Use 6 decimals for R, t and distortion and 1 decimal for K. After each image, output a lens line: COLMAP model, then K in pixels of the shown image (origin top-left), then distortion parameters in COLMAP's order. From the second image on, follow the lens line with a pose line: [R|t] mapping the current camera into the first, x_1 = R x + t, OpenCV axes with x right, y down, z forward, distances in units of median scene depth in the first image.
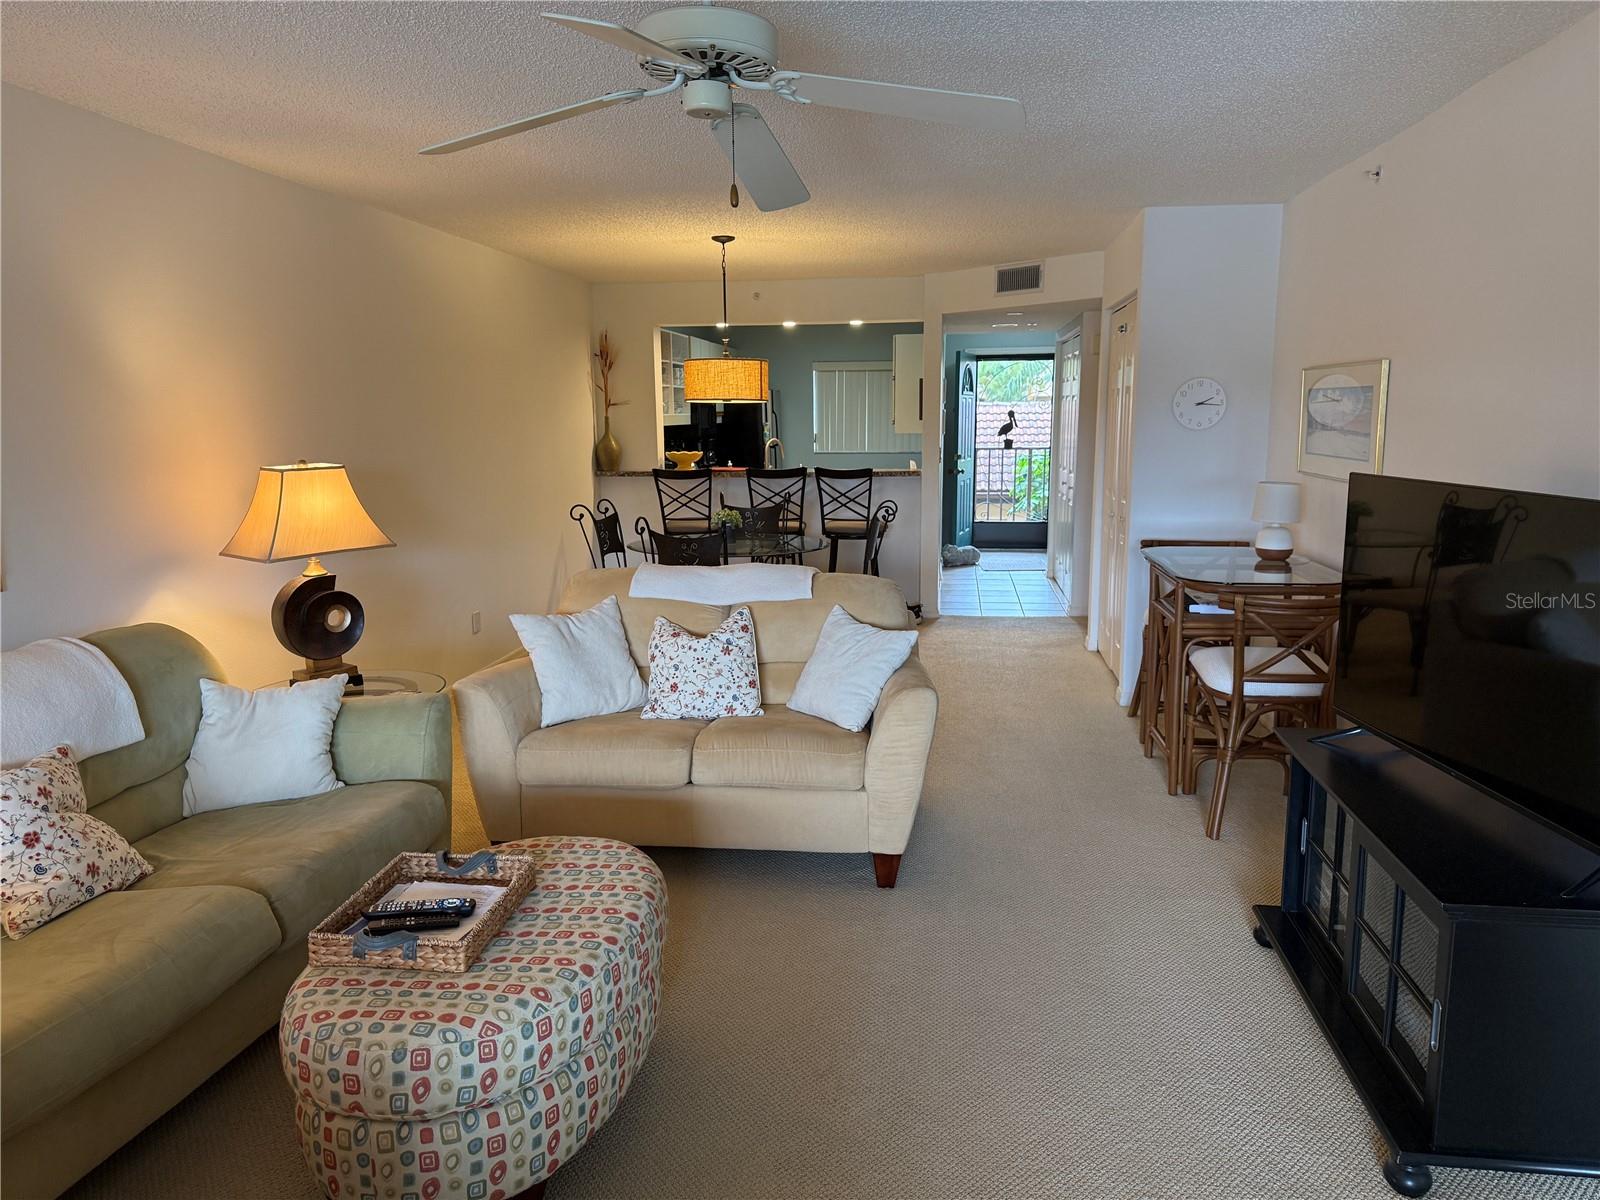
lens RADIAL K [[1124.4, 0, 796.9], [0, 1124.4, 604.3], [0, 0, 1]] dist [0.088710, -0.133696]
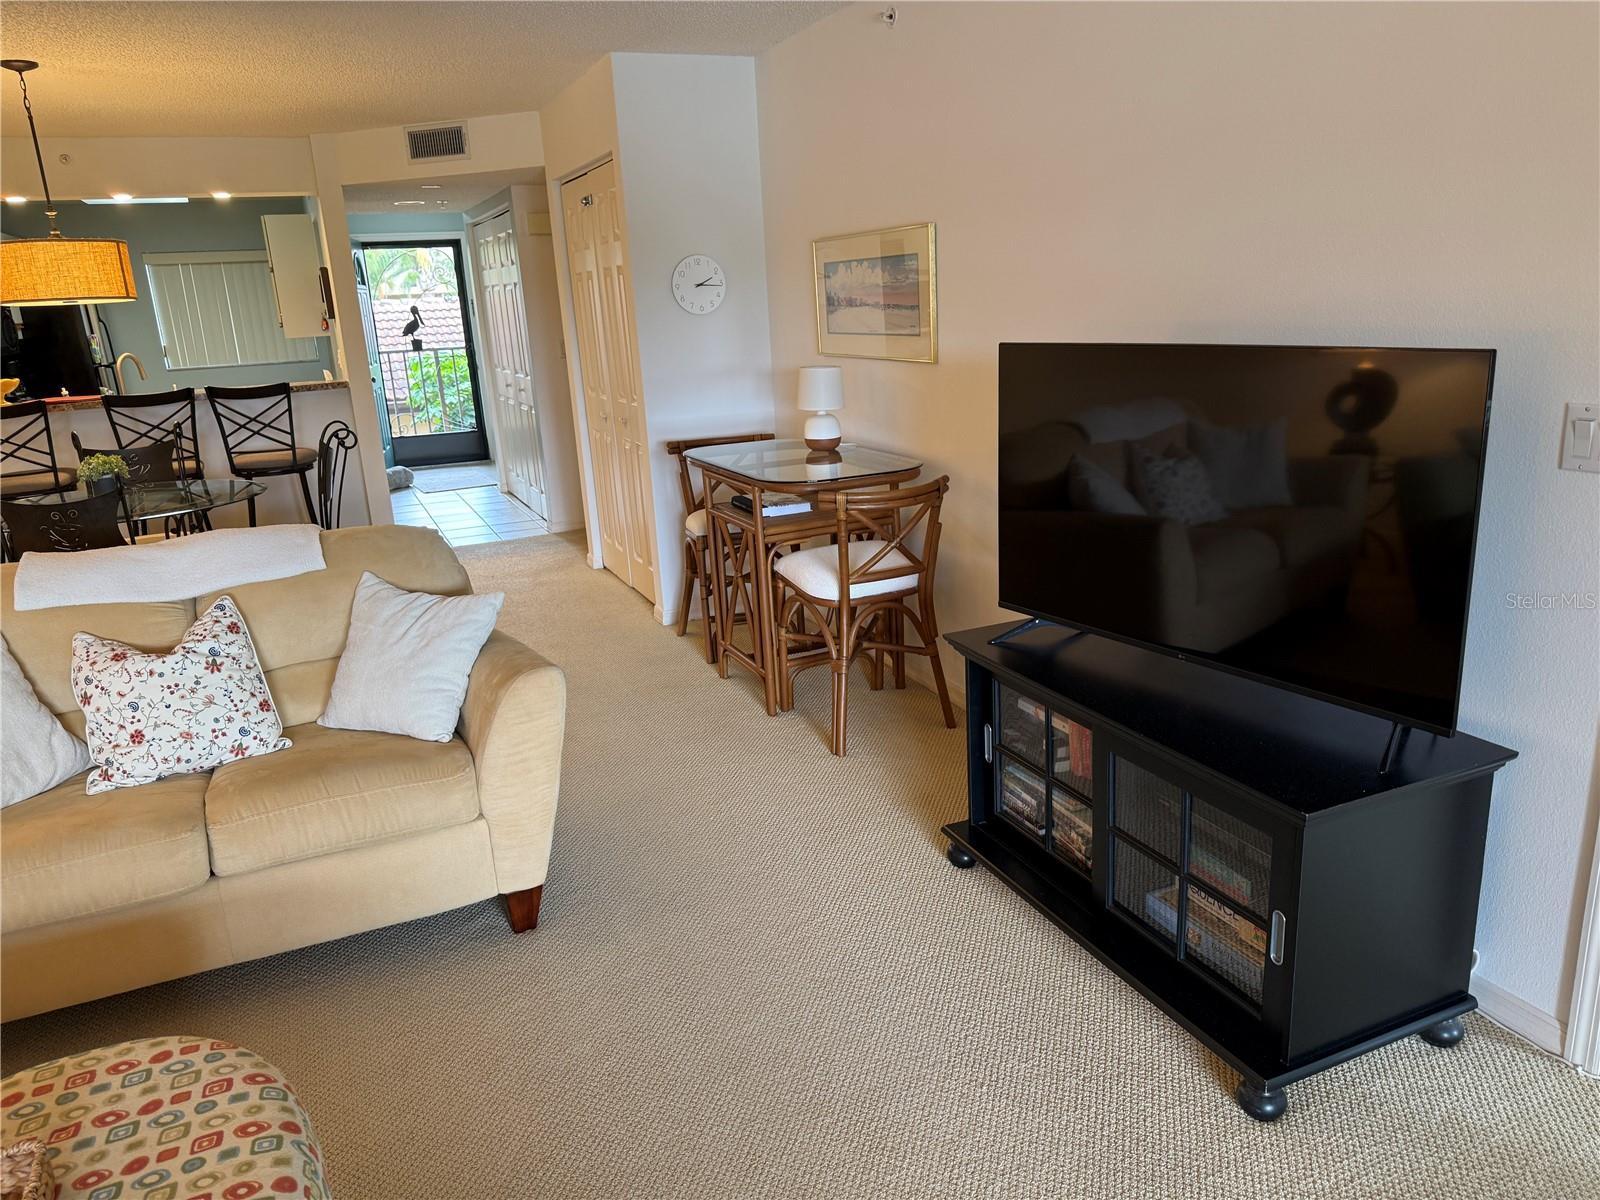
lens RADIAL K [[1138.6, 0, 846.9], [0, 1138.6, 614.6], [0, 0, 1]] dist [0.033404, -0.058747]
pose [[0.840014, -0.177857, 0.512586, -0.087683], [0.129226, 0.983142, 0.129358, -0.028296], [-0.526952, -0.042423, 0.848836, 0.212982]]
